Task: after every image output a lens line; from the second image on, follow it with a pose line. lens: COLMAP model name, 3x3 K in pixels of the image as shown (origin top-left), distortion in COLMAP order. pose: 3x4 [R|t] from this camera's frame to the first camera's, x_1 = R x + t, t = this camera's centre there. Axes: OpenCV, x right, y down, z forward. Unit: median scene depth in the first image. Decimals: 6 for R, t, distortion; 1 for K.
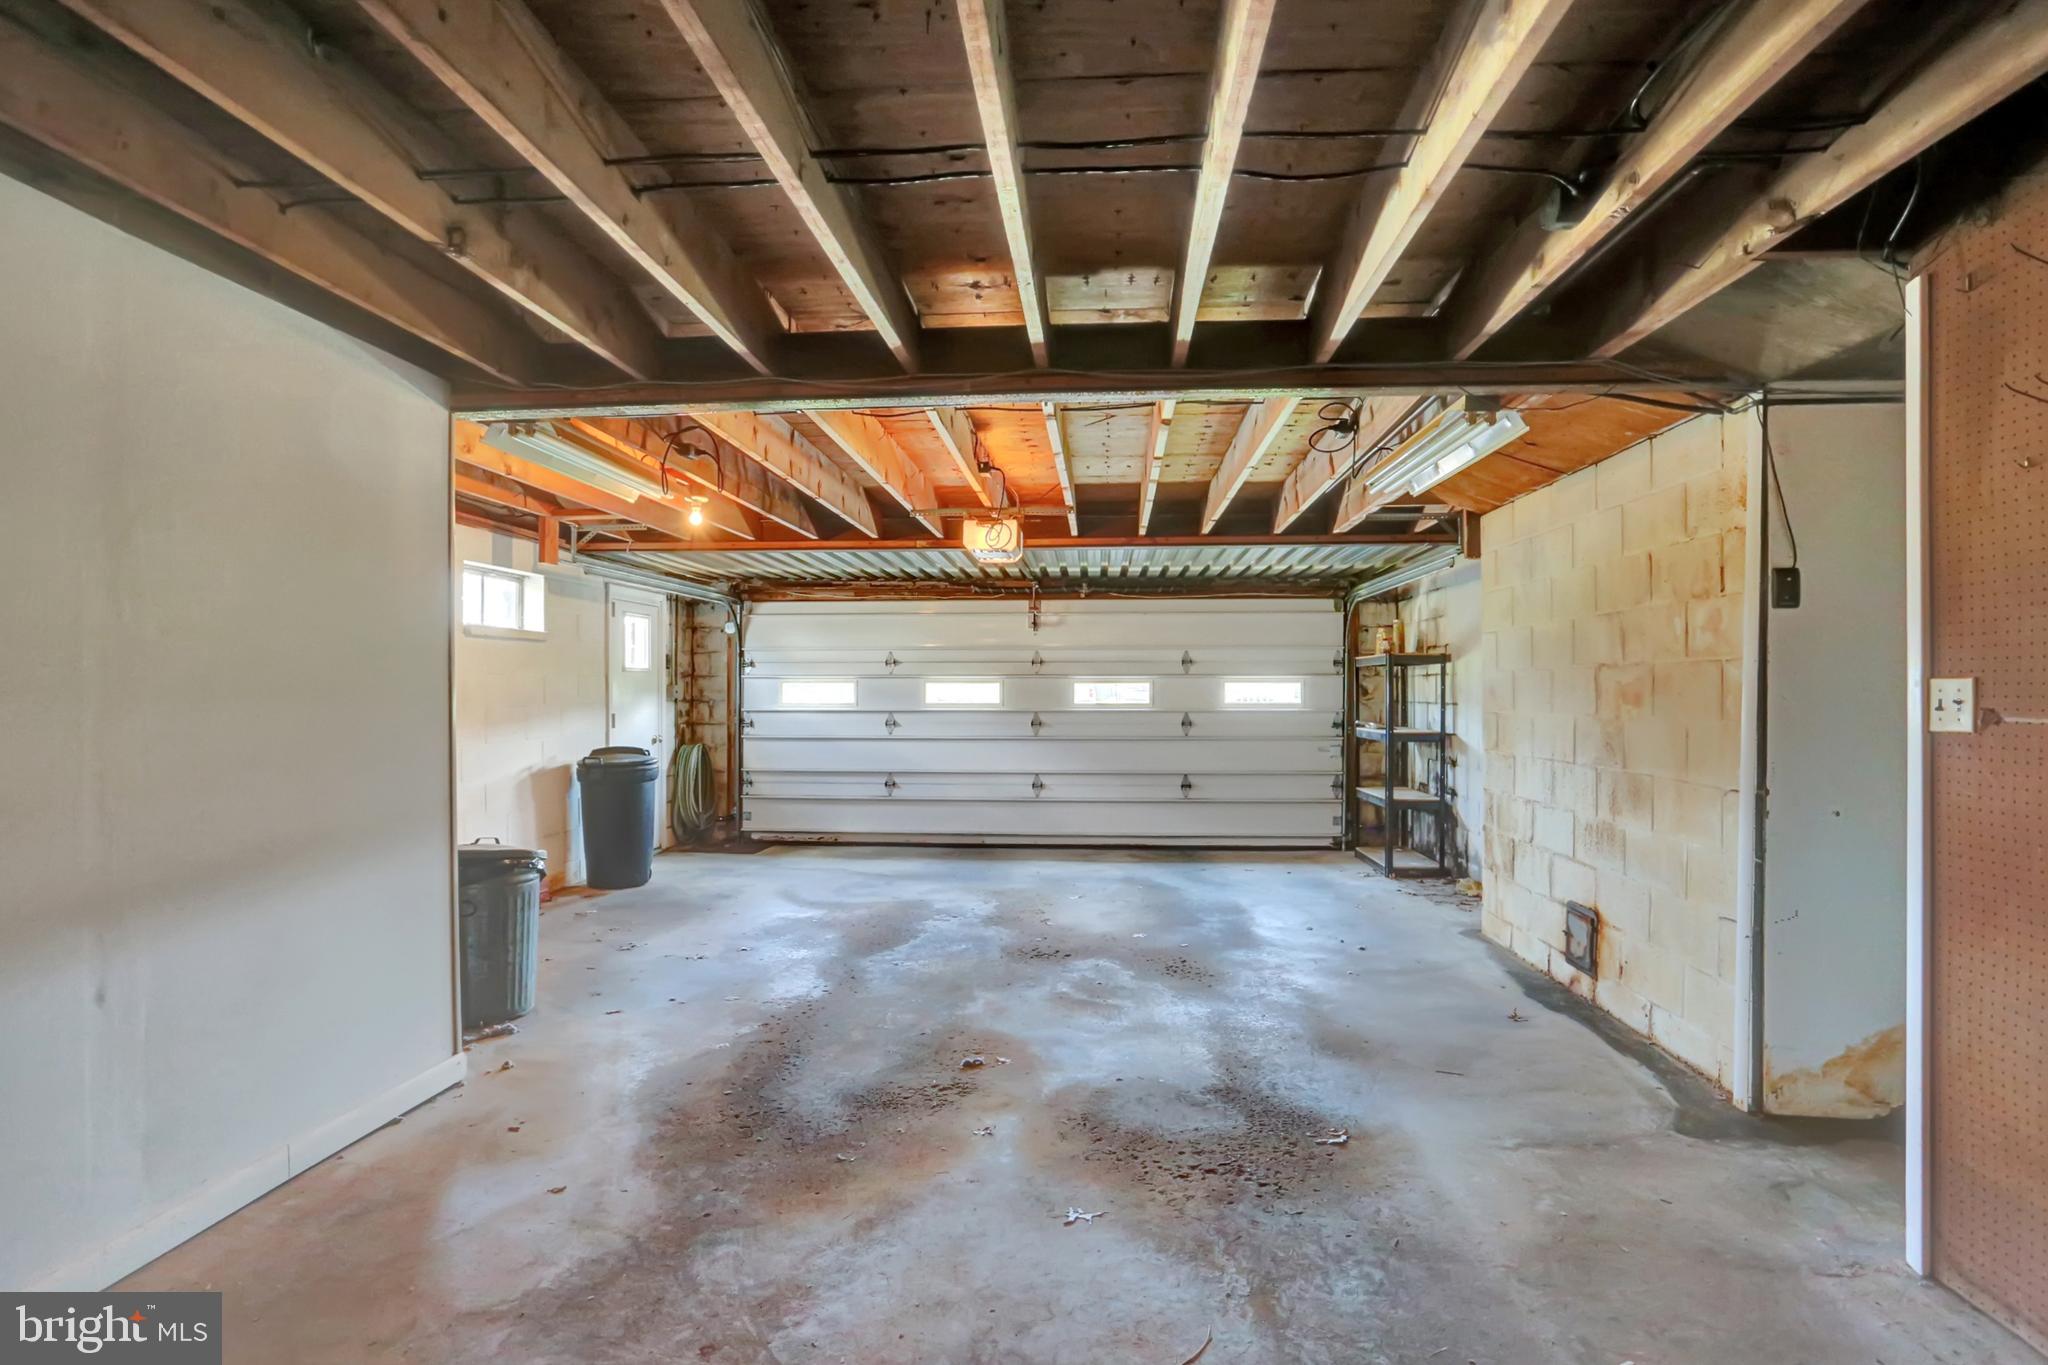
lens RADIAL K [[1030.4, 0, 1025.7], [0, 1030.4, 689.9], [0, 0, 1]] dist [0.018461, 0.002137]
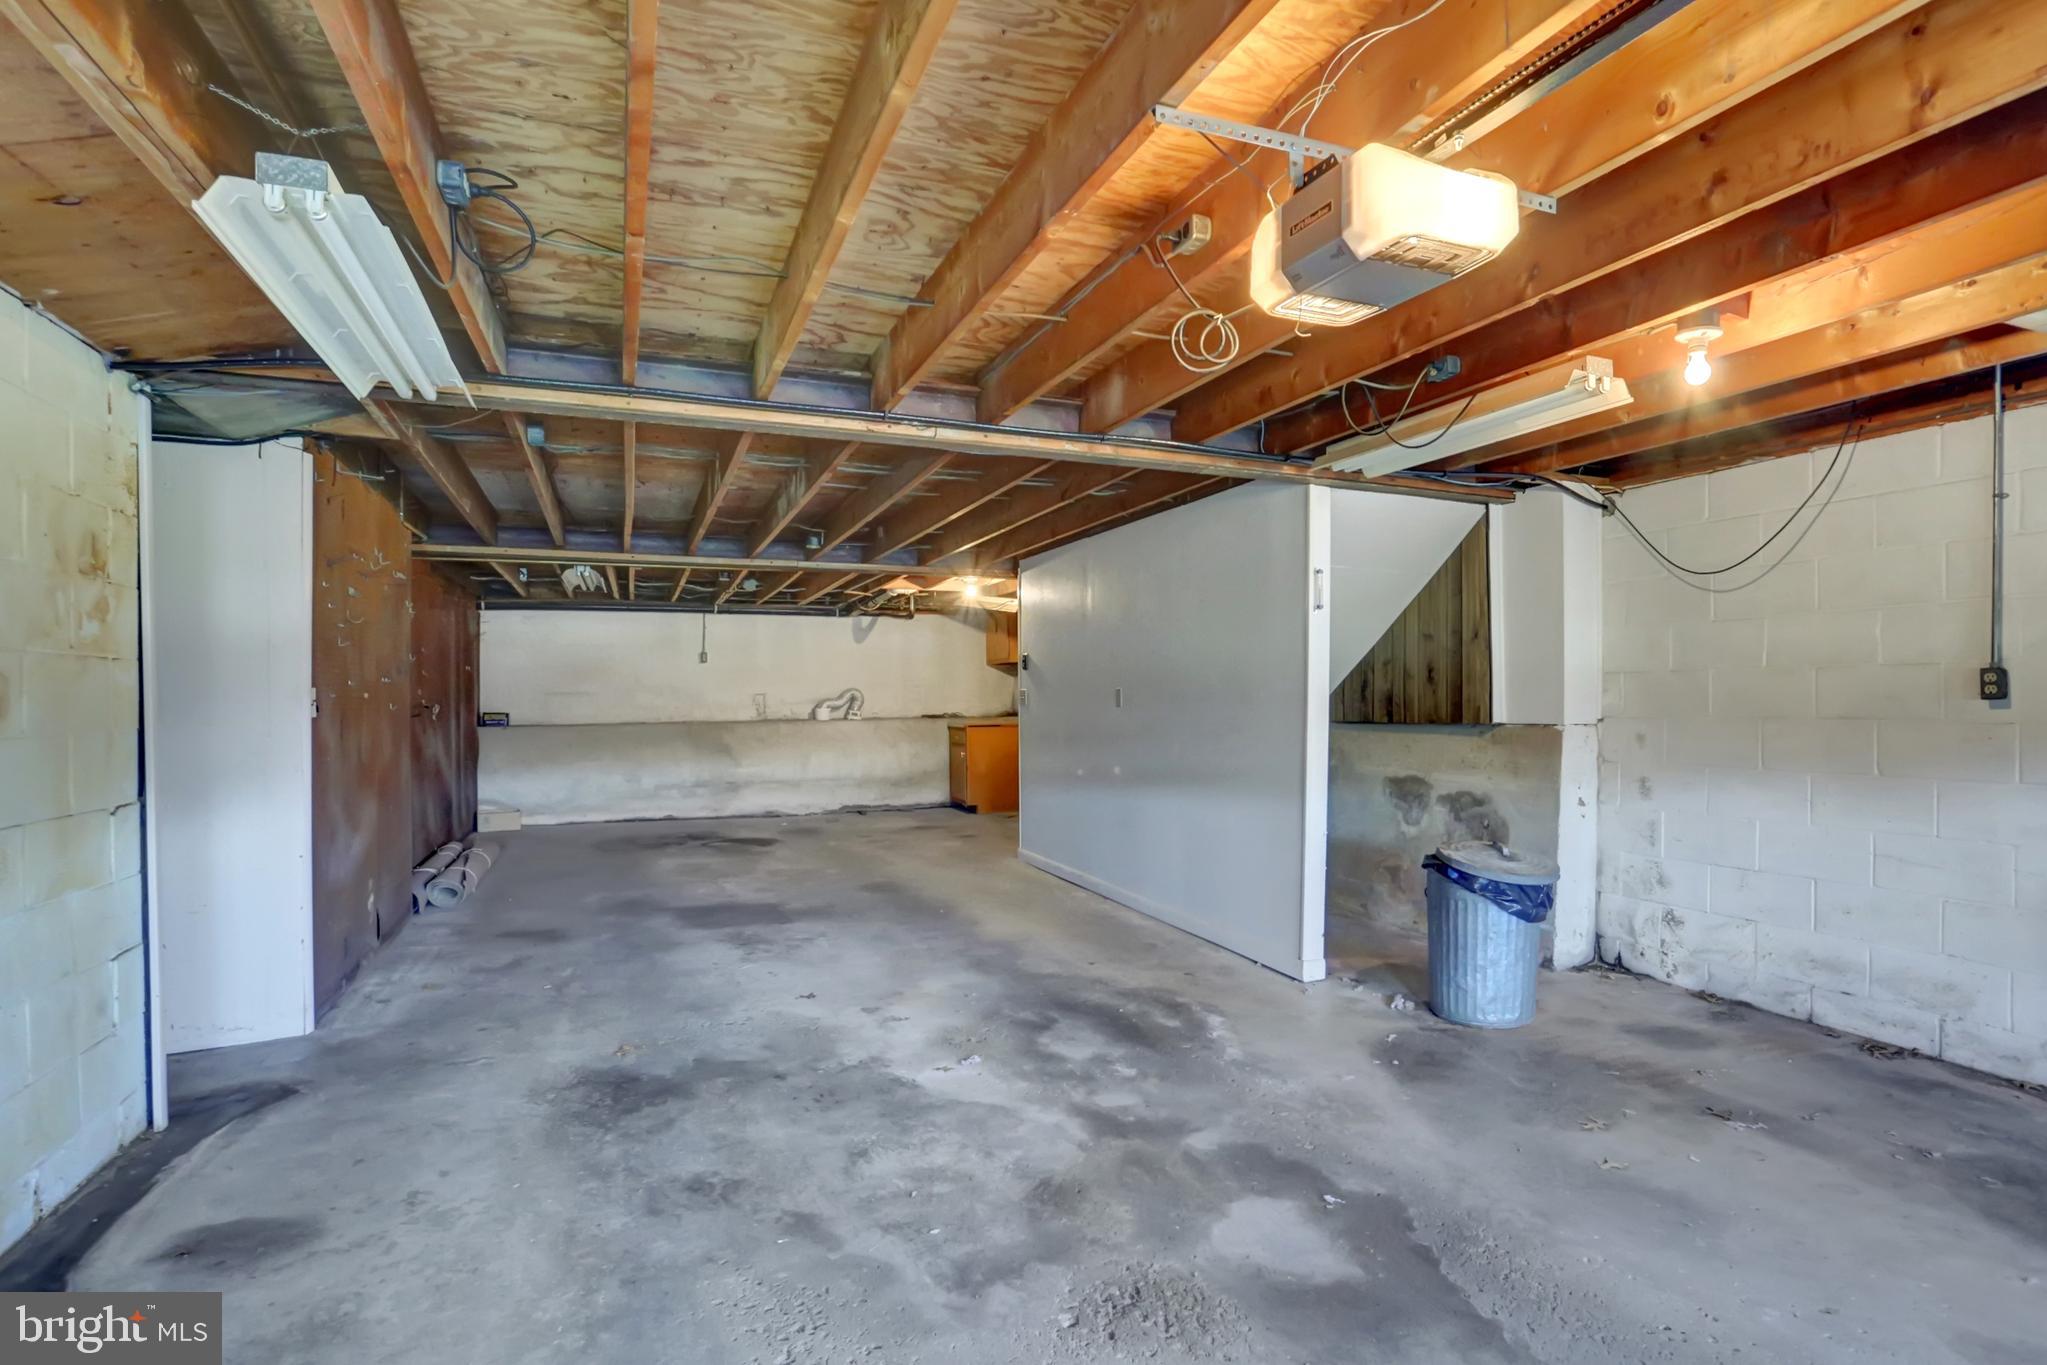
lens RADIAL K [[1029.9, 0, 1017.2], [0, 1029.9, 692.5], [0, 0, 1]] dist [0.018461, 0.002137]
pose [[-0.902407, 0.002245, -0.430879, 0.369982], [0.004057, 0.999986, -0.003287, 0.005823], [0.430866, -0.004715, -0.902404, 2.094215]]
